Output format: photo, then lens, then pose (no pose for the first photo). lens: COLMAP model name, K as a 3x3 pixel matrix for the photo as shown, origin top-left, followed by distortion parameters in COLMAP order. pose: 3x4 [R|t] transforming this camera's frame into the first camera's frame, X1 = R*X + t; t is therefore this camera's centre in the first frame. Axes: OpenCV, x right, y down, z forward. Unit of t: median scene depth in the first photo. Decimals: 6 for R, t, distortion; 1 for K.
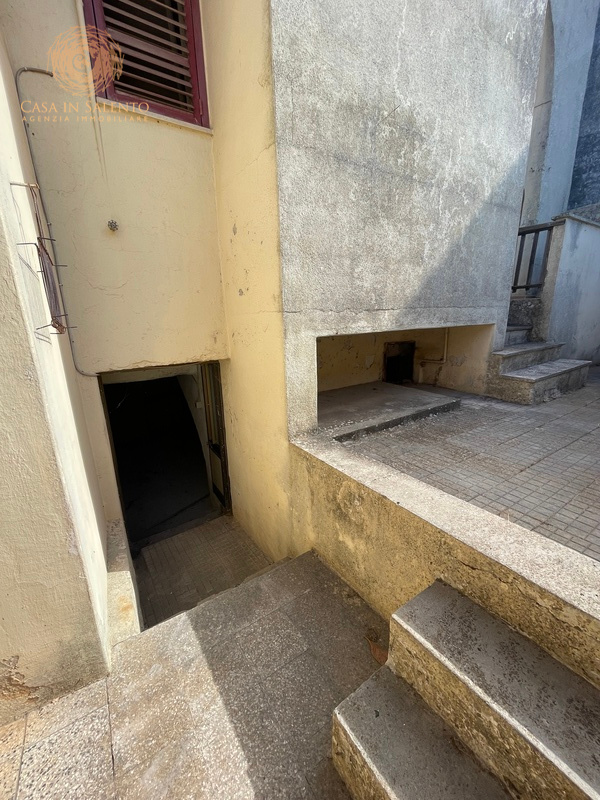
lens RADIAL K [[324.1, 0, 296.1], [0, 324.1, 398.8], [0, 0, 1]] dist [-0.001498, 0.000128]
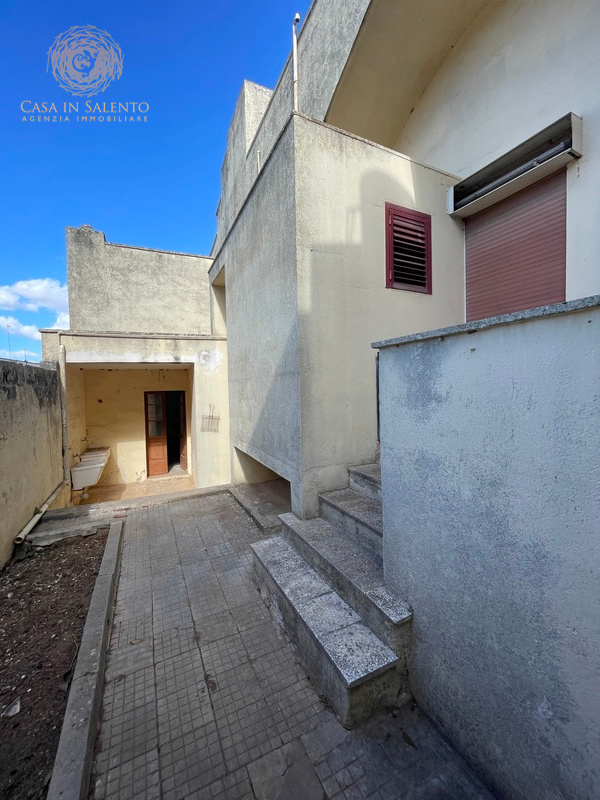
lens RADIAL K [[324.1, 0, 296.1], [0, 324.1, 398.8], [0, 0, 1]] dist [-0.001498, 0.000128]
pose [[-0.142834, 0.071496, -0.987161, 2.426334], [-0.221689, 0.969735, 0.102310, -0.903358], [0.964600, 0.233456, -0.122661, 1.699432]]
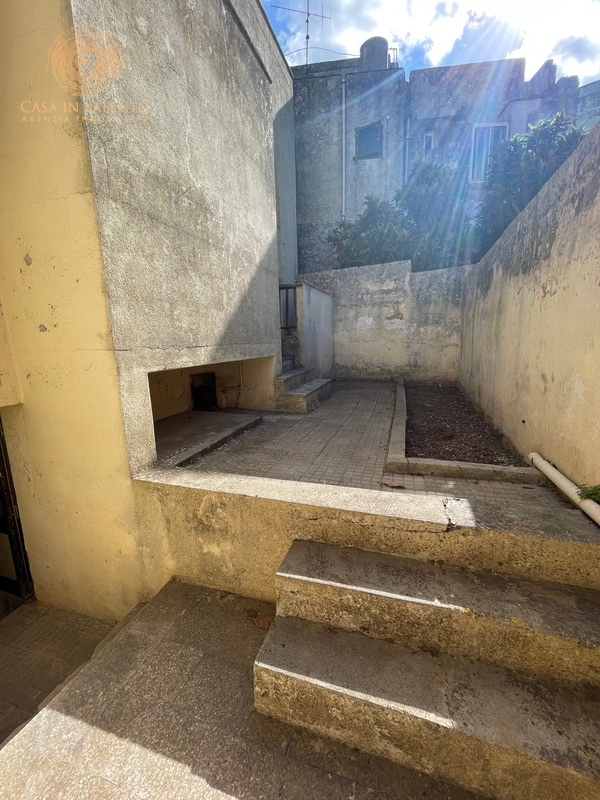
lens RADIAL K [[324.1, 0, 296.1], [0, 324.1, 398.8], [0, 0, 1]] dist [-0.001498, 0.000128]
pose [[0.789631, -0.101915, 0.605059, -0.204732], [0.157956, 0.986637, -0.039953, 0.010705], [-0.592902, 0.127121, 0.795178, -0.113952]]
